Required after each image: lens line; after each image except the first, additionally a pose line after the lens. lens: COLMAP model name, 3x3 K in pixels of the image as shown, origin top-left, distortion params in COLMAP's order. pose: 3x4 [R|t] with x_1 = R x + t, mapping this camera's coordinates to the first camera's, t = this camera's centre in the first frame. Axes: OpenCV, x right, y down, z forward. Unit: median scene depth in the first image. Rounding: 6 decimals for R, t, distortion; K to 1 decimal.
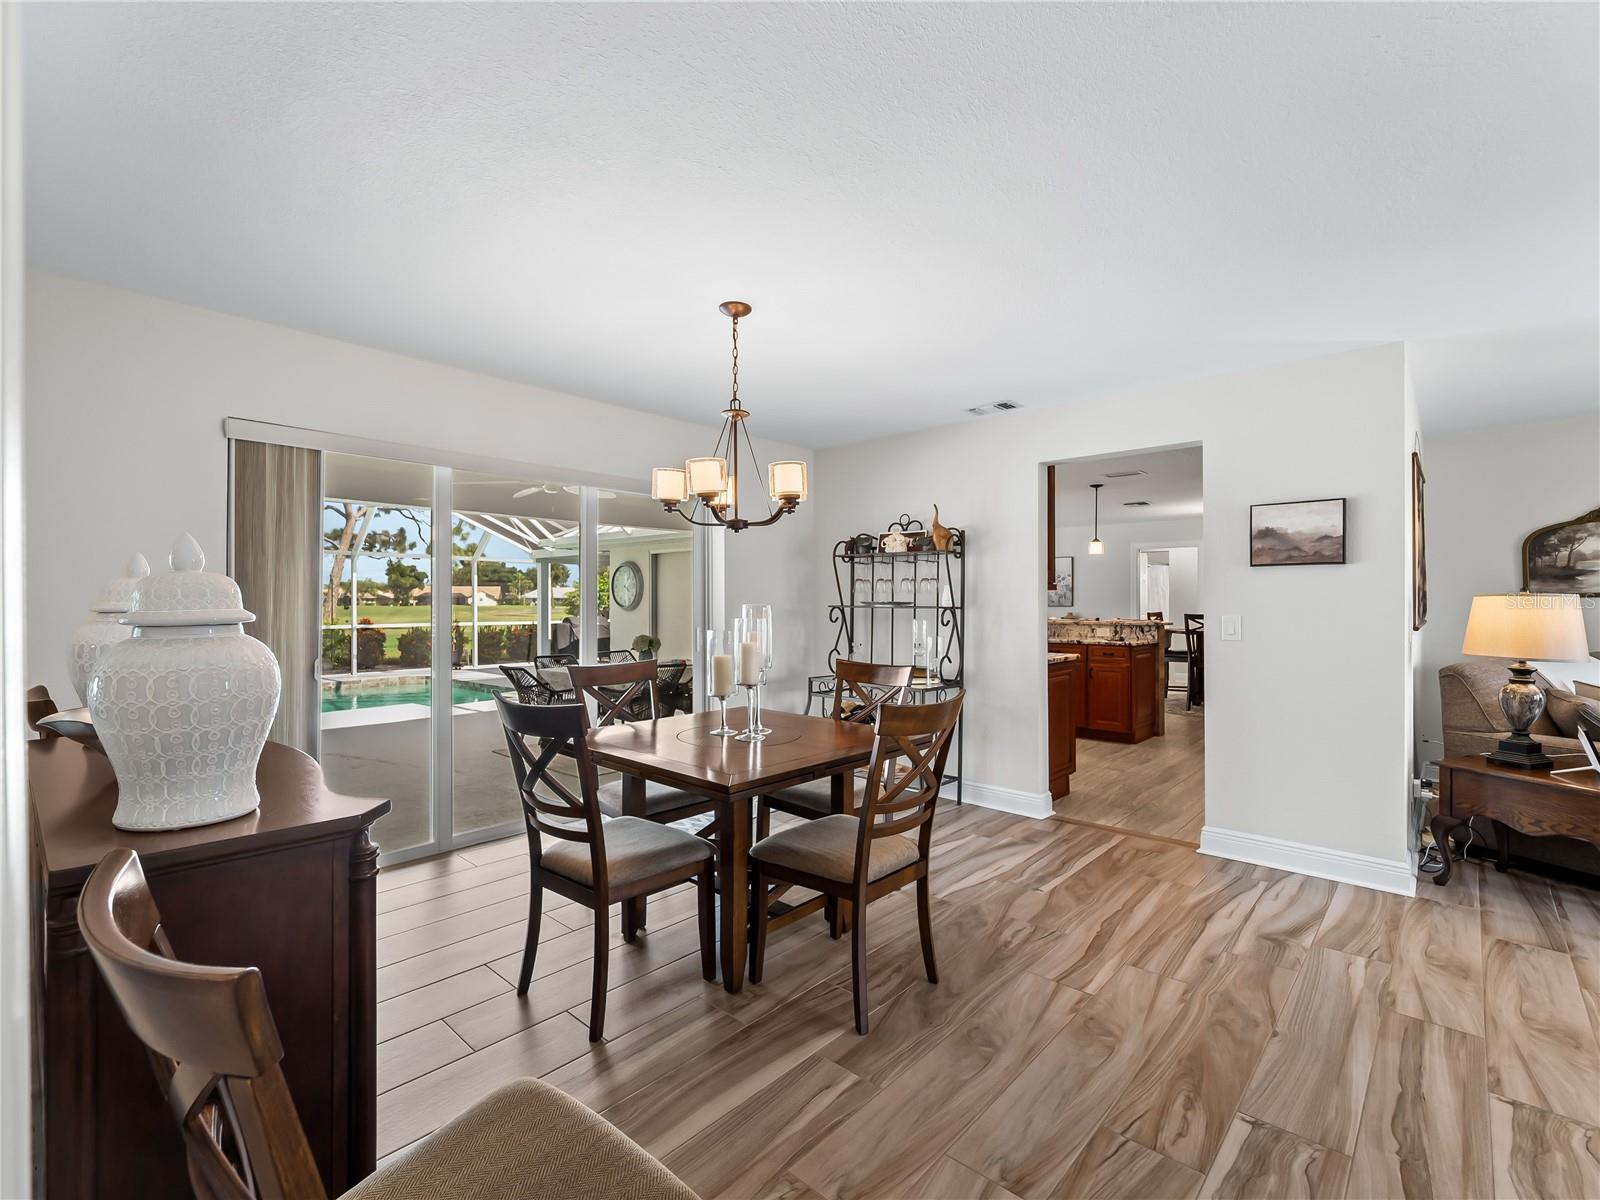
lens RADIAL K [[730.7, 0, 798.0], [0, 730.7, 592.0], [0, 0, 1]] dist [-0.004223, -0.000644]
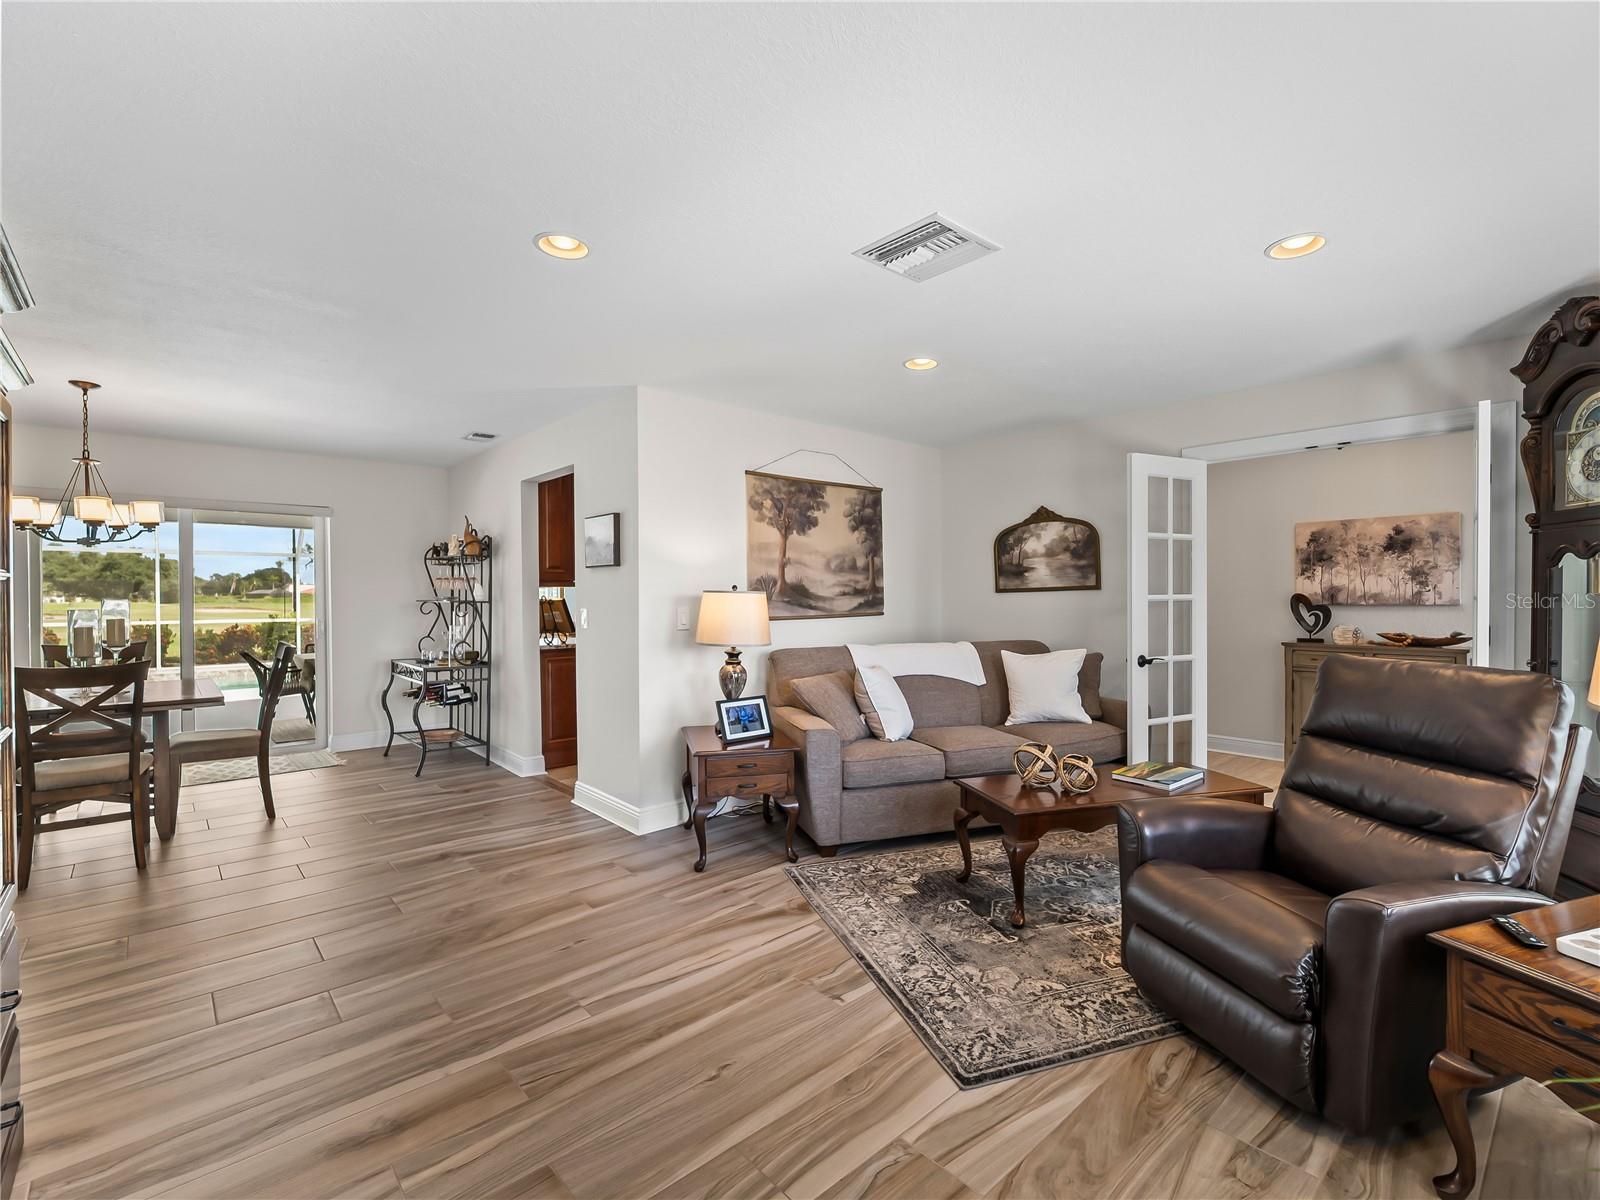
lens RADIAL K [[730.7, 0, 785.7], [0, 730.7, 595.8], [0, 0, 1]] dist [-0.004223, -0.000644]
pose [[0.994270, -0.001230, -0.106888, 1.215326], [0.002631, 0.999912, 0.012964, -0.003840], [0.106863, -0.013171, 0.994187, -0.198822]]
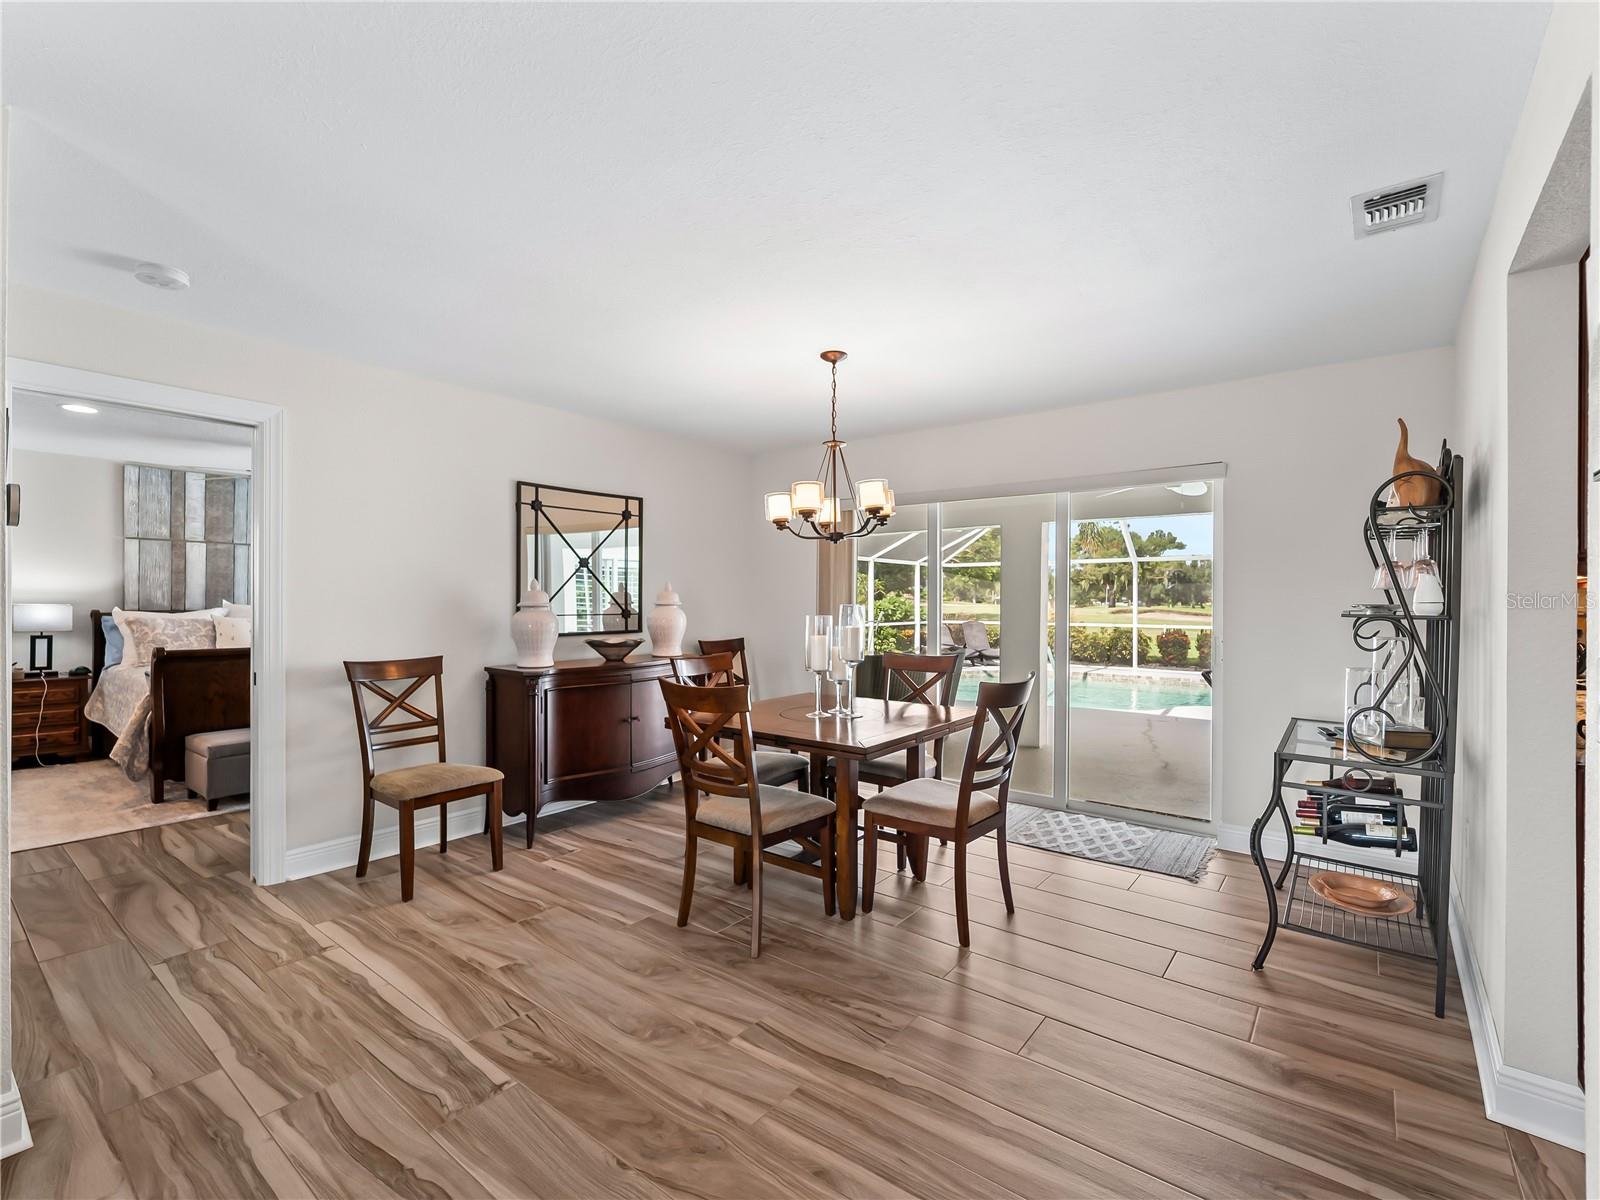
lens RADIAL K [[730.7, 0, 799.6], [0, 730.7, 603.4], [0, 0, 1]] dist [-0.004223, -0.000644]
pose [[0.073792, 0.006183, -0.997254, 0.978628], [0.002308, 0.999977, 0.006371, 0.012741], [0.997271, -0.002772, 0.073776, 0.777329]]
